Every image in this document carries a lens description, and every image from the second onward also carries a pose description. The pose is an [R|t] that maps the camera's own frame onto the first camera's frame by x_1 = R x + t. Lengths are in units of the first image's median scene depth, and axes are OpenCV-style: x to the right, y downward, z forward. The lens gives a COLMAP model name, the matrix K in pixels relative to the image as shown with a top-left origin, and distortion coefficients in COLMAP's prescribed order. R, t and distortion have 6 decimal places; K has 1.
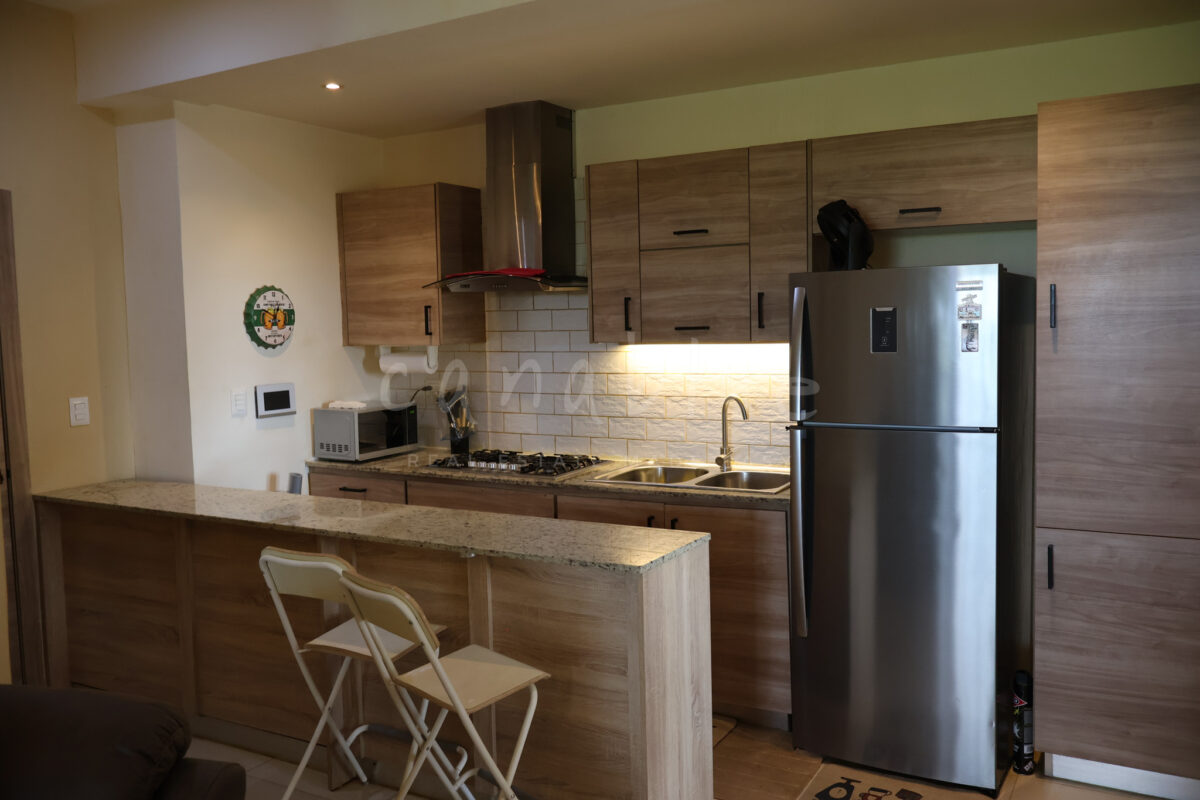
lens RADIAL K [[1015.2, 0, 600.2], [0, 1015.2, 394.2], [0, 0, 1]] dist [-0.003056, 0.003756]
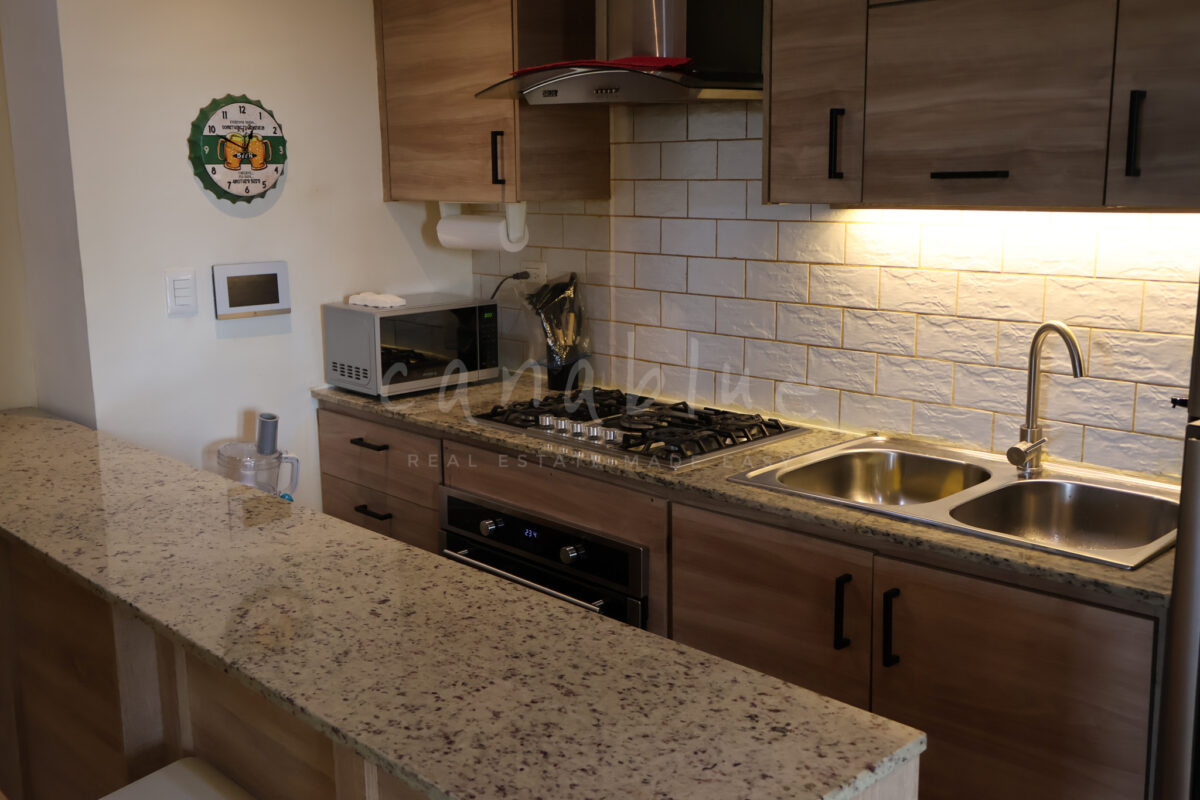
lens RADIAL K [[1168.0, 0, 596.0], [0, 1168.0, 401.7], [0, 0, 1]] dist [0.002681, 0.000000]
pose [[0.962800, 0.063934, -0.262542, 0.068297], [-0.032525, 0.991962, 0.122286, -0.020923], [0.268250, -0.109197, 0.957140, 0.408277]]
